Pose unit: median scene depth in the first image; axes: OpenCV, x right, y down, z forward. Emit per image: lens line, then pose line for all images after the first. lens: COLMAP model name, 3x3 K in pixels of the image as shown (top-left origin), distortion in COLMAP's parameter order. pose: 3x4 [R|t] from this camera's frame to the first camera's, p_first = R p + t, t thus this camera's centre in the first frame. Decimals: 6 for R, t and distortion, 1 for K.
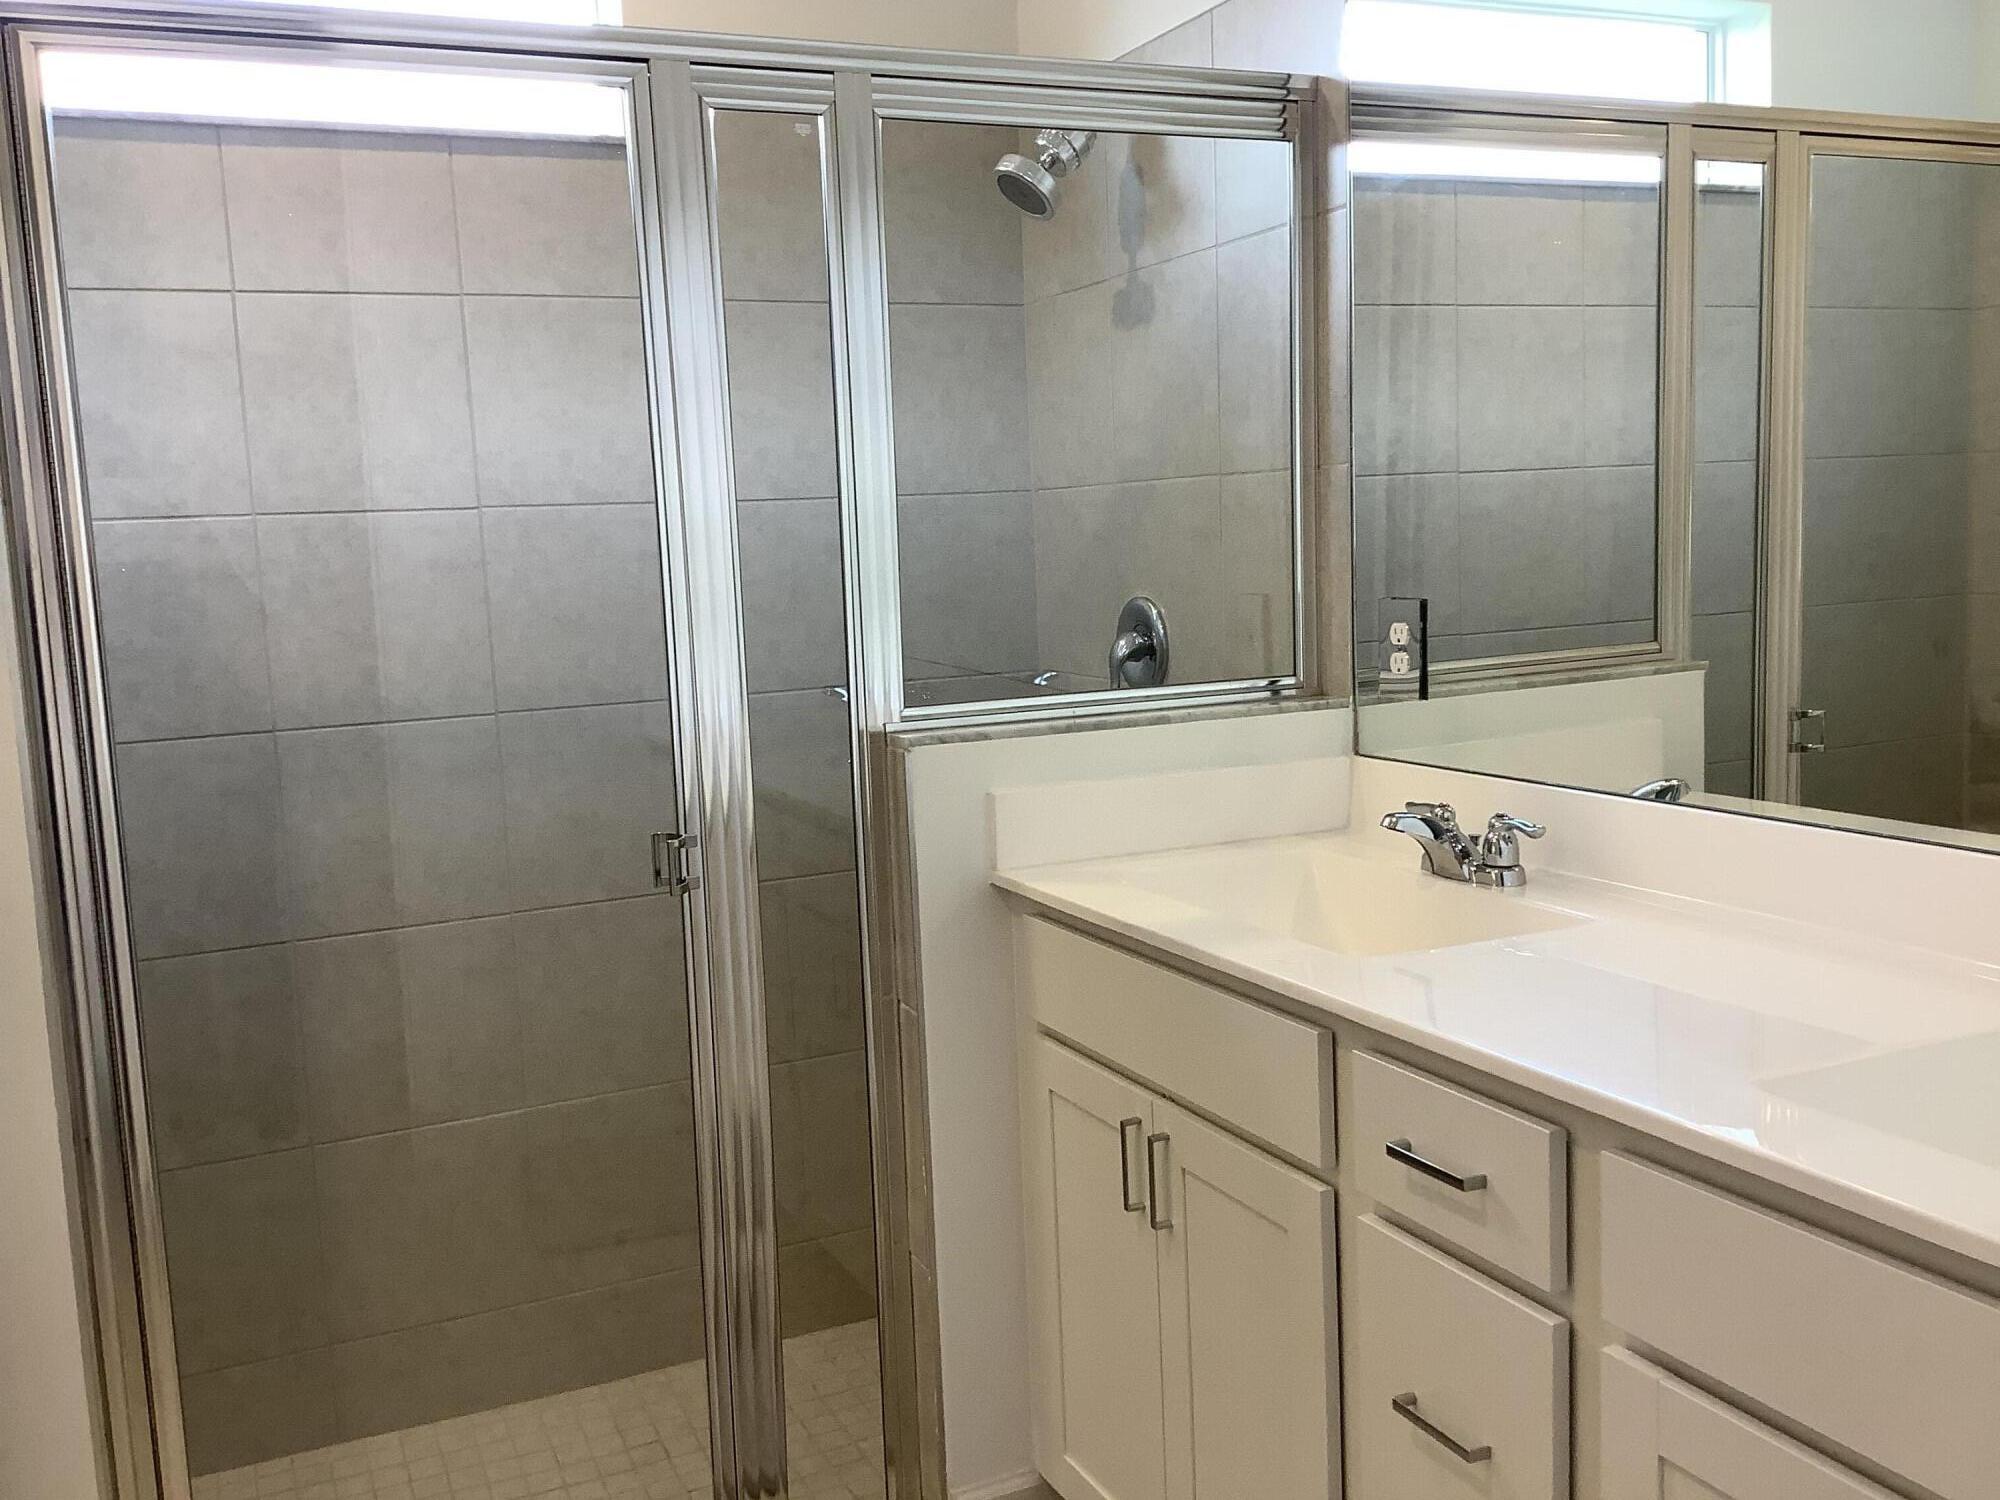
lens RADIAL K [[1824.1, 0, 966.3], [0, 1824.1, 757.8], [0, 0, 1]] dist [0.163893, -0.152420]
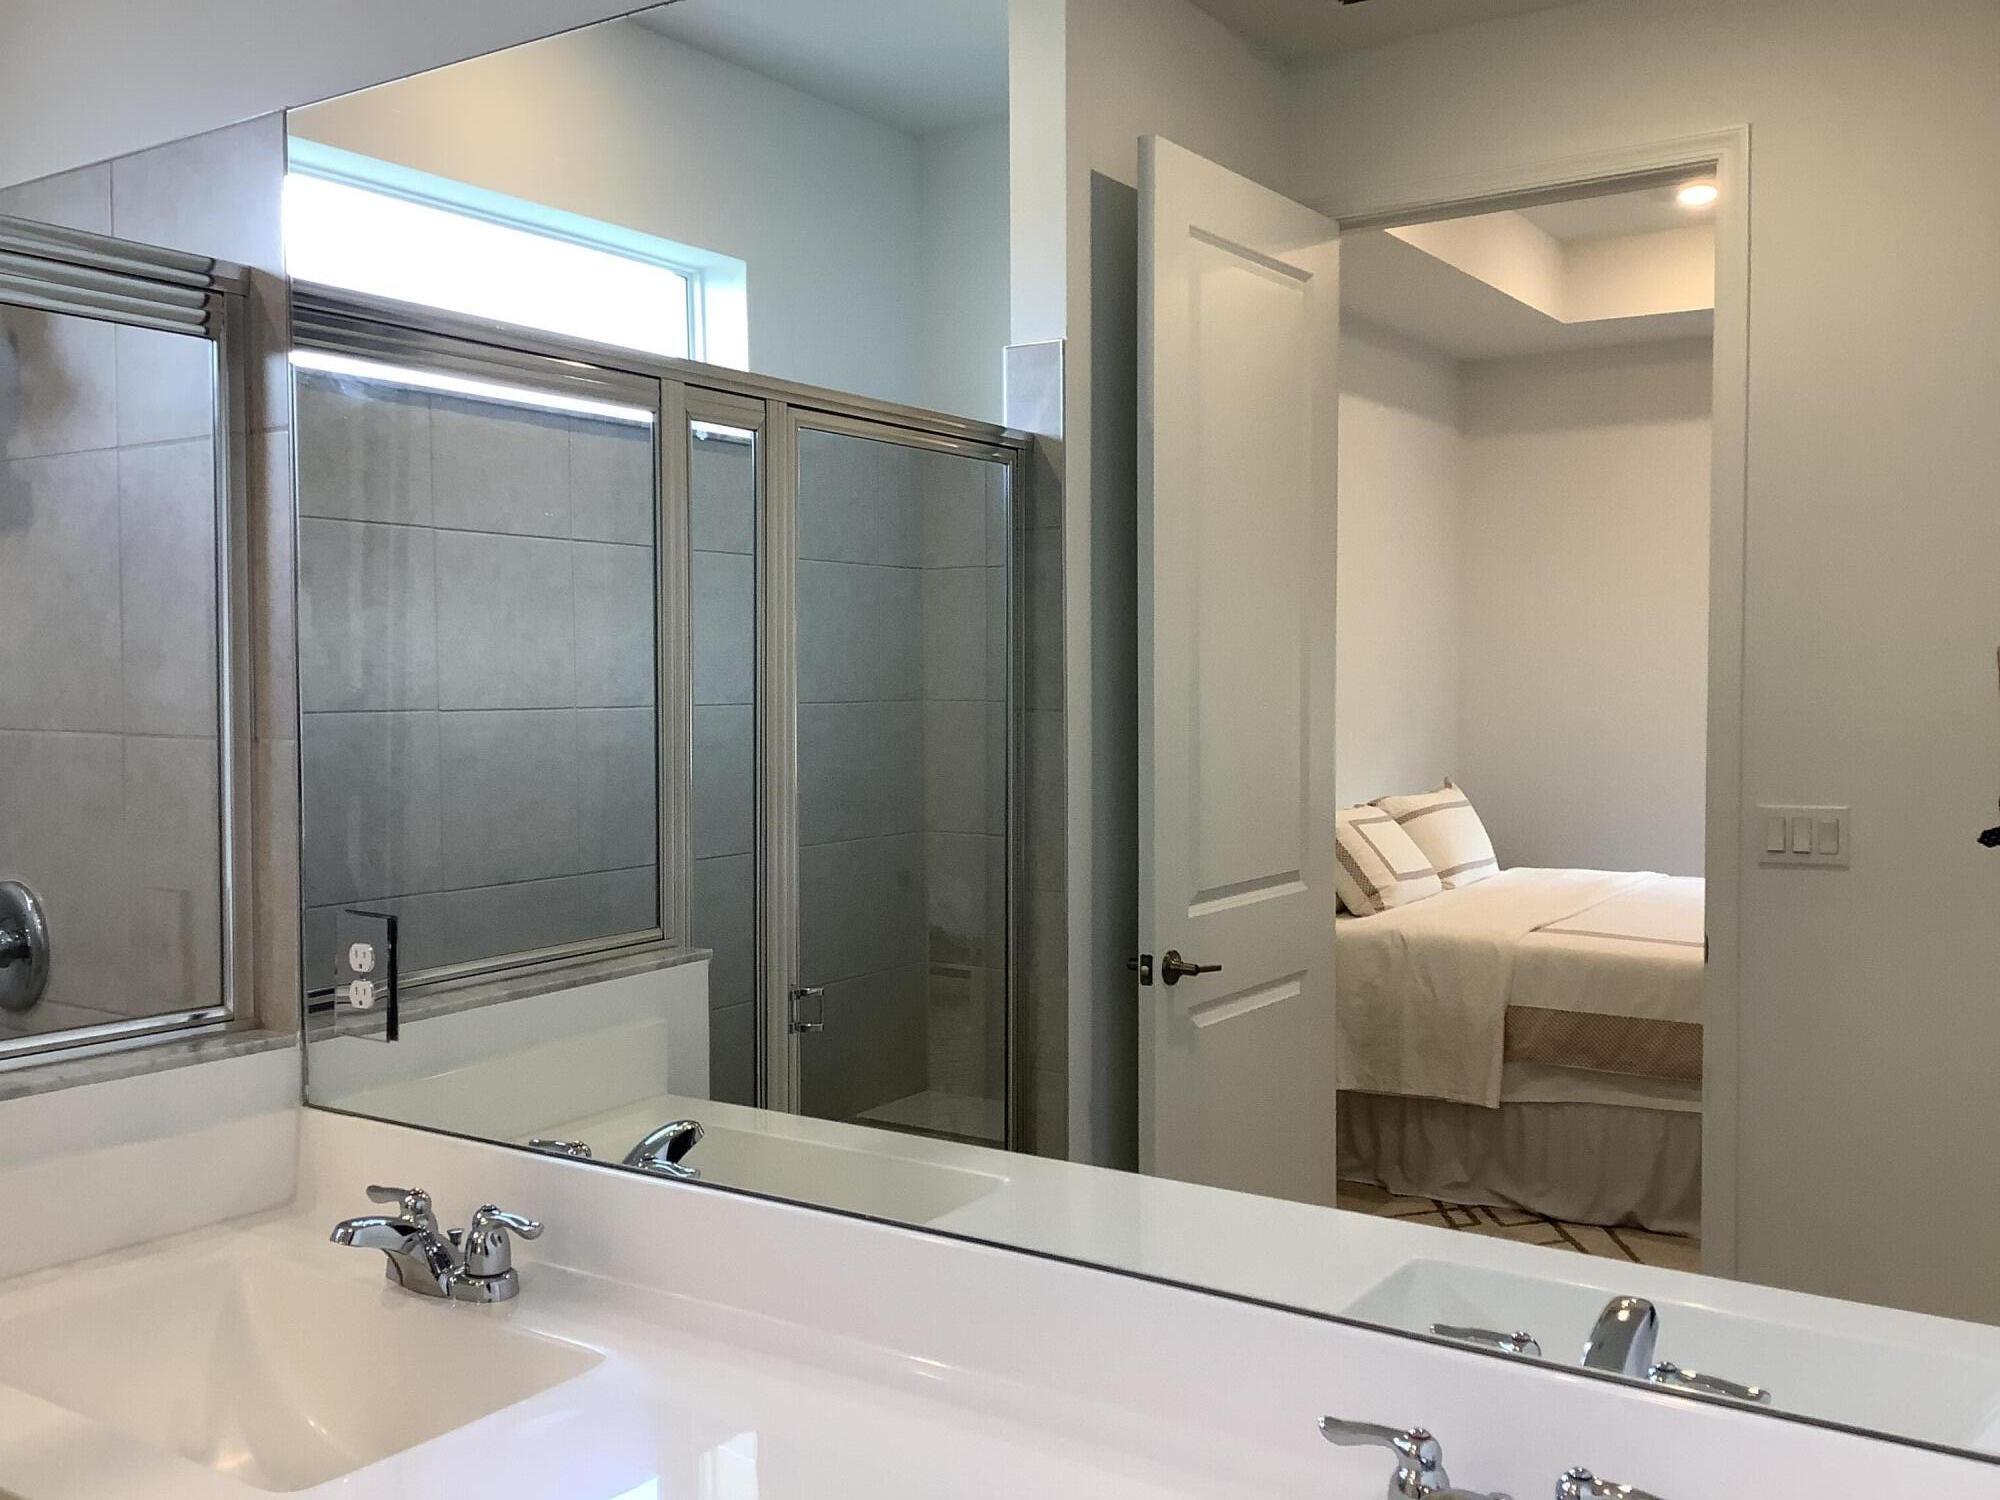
lens RADIAL K [[1838.2, 0, 999.2], [0, 1838.2, 650.9], [0, 0, 1]] dist [0.016670, 0.005556]
pose [[0.851824, 0.035711, 0.522610, 0.050346], [0.036993, 0.991082, -0.128019, -0.083364], [-0.522521, 0.128383, 0.842906, 0.174761]]
